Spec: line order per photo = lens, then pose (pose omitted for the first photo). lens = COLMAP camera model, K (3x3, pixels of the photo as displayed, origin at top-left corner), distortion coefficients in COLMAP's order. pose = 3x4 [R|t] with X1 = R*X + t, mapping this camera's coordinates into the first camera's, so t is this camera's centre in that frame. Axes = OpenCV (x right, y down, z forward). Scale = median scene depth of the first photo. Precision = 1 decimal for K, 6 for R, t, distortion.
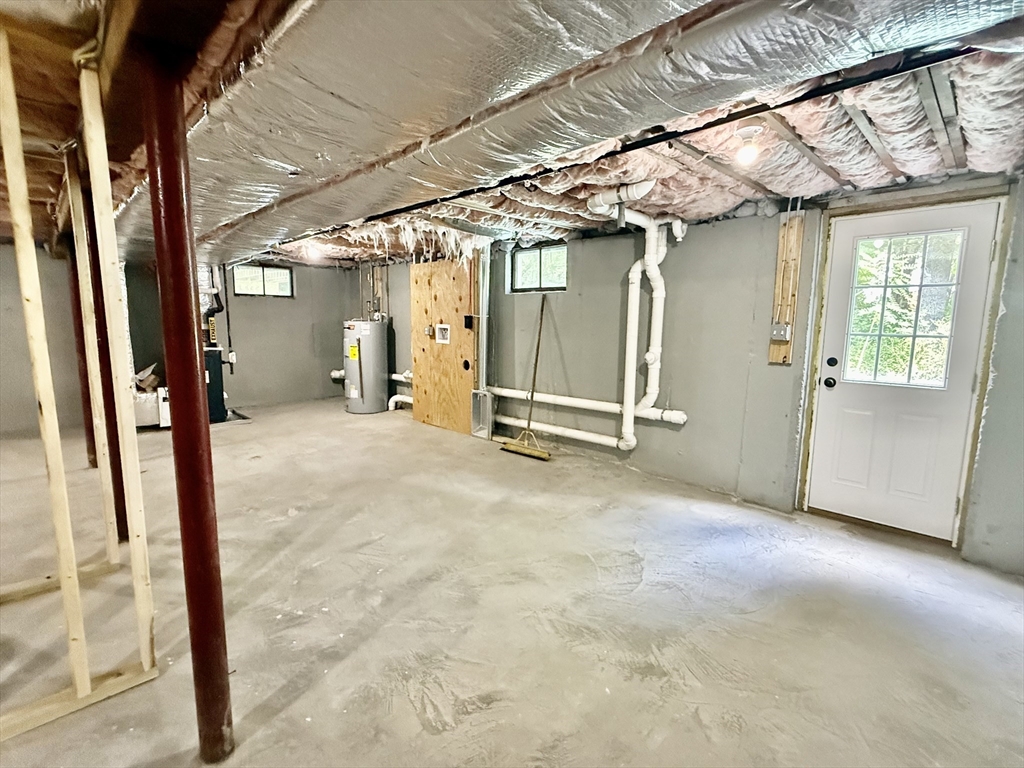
lens RADIAL K [[475.2, 0, 513.1], [0, 475.2, 383.3], [0, 0, 1]] dist [0.001561, 0.000050]
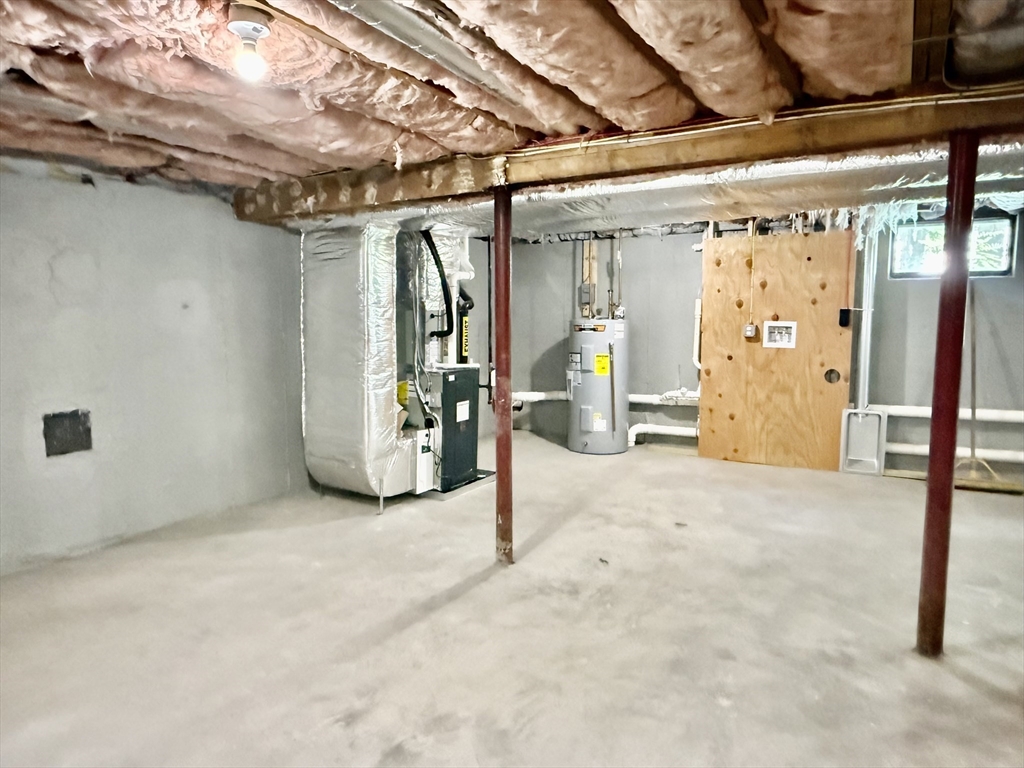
lens RADIAL K [[665.2, 0, 511.3], [0, 665.2, 384.6], [0, 0, 1]] dist [-0.001488, -0.000887]
pose [[0.970685, -0.038929, 0.237183, -0.780737], [0.045321, 0.998740, -0.021558, -0.024471], [-0.236045, 0.031676, 0.971226, 0.114284]]
